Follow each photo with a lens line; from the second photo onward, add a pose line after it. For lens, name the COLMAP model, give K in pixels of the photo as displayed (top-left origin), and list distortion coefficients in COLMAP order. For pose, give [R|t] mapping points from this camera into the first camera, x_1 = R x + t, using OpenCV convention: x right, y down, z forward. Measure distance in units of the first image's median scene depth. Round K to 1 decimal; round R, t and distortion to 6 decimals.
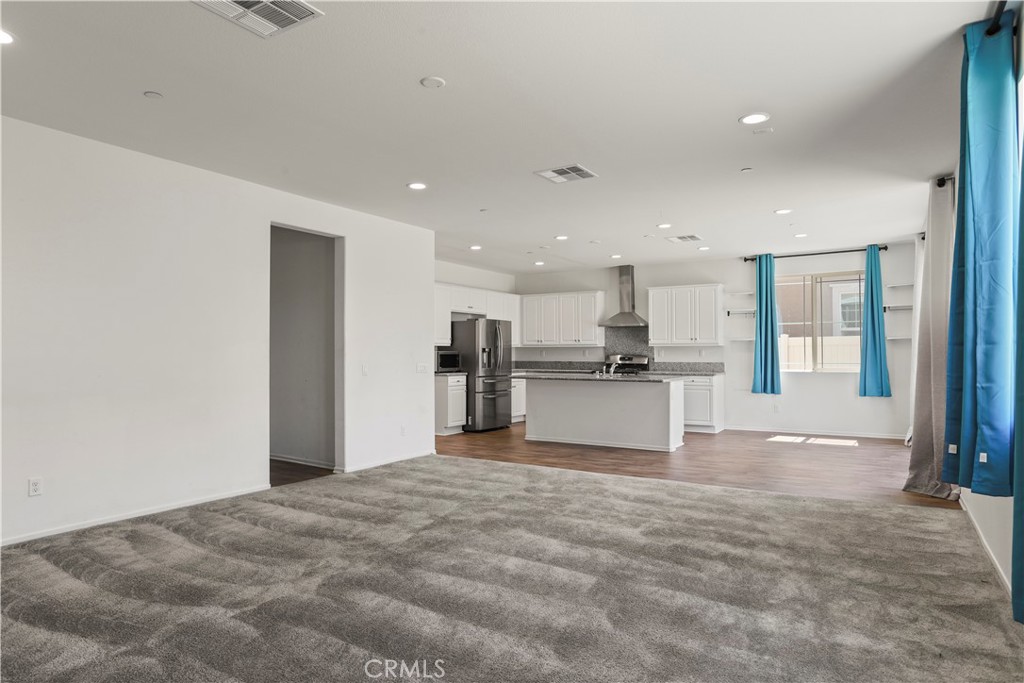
lens RADIAL K [[590.8, 0, 507.1], [0, 590.8, 347.3], [0, 0, 1]] dist [-0.031371, 0.001286]
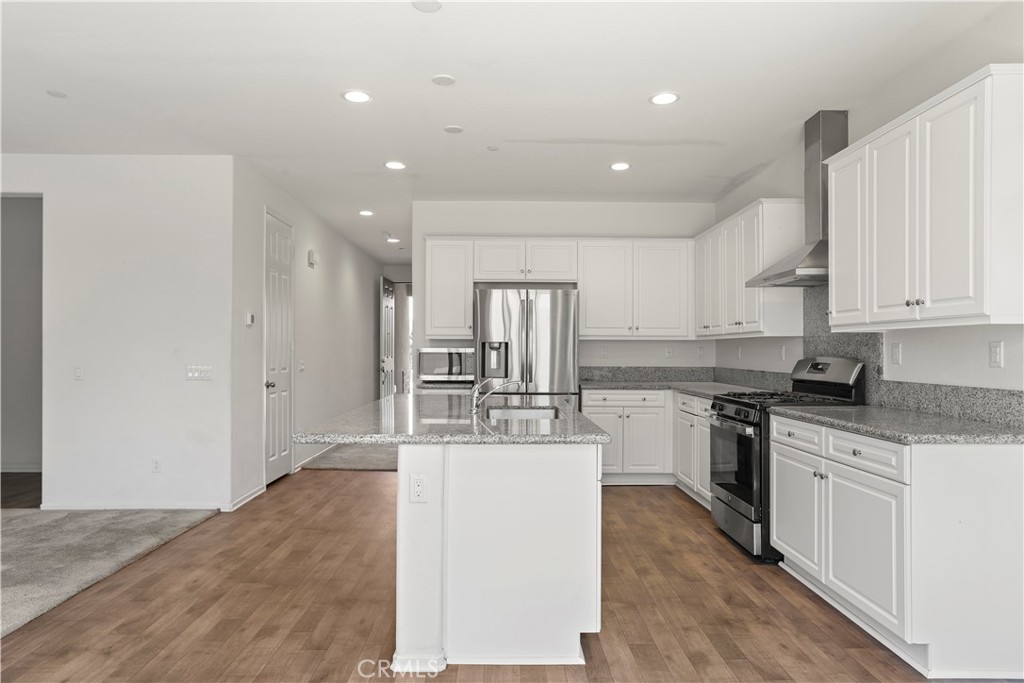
lens RADIAL K [[620.4, 0, 516.6], [0, 620.4, 347.1], [0, 0, 1]] dist [-0.038016, 0.030471]
pose [[0.550465, -0.002907, -0.834853, 0.442689], [0.004941, 0.999988, -0.000224, 0.005937], [0.834844, -0.004002, 0.550472, 0.664260]]
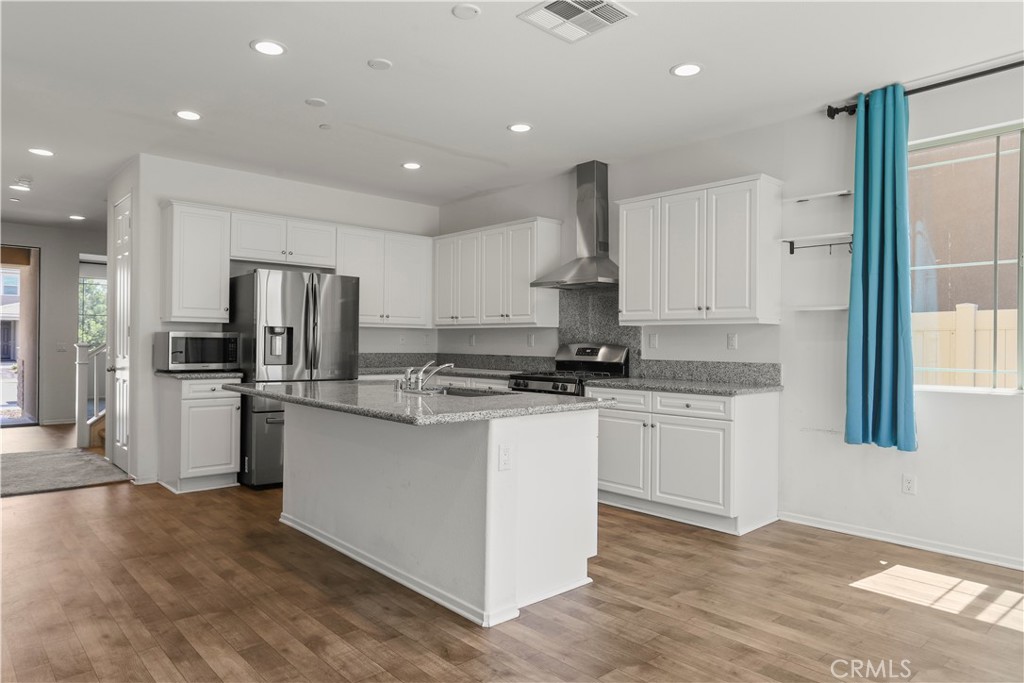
lens RADIAL K [[620.4, 0, 518.4], [0, 620.4, 339.9], [0, 0, 1]] dist [-0.038016, 0.030471]
pose [[0.963149, 0.009405, -0.268804, 0.300408], [-0.008503, 0.999954, 0.004521, 0.008305], [0.268834, -0.002069, 0.963184, 0.509690]]
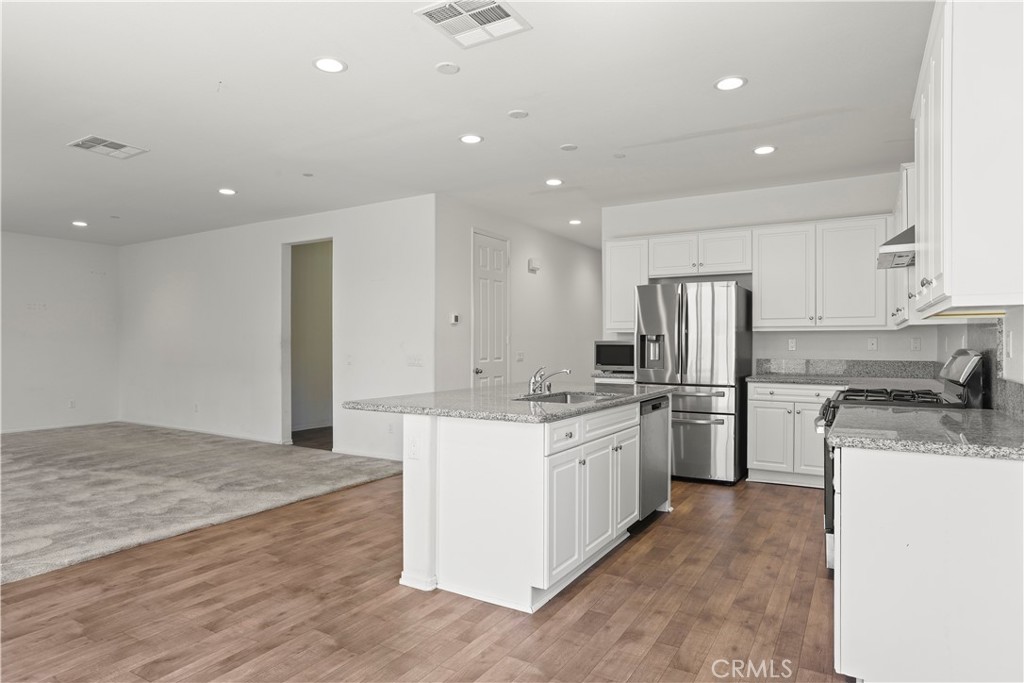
lens RADIAL K [[590.8, 0, 511.6], [0, 590.8, 342.4], [0, 0, 1]] dist [-0.031371, 0.001286]
pose [[0.030483, -0.001530, -0.999534, 0.522486], [0.010041, 0.999949, -0.001224, 0.007816], [0.999485, -0.009999, 0.030497, 0.805119]]
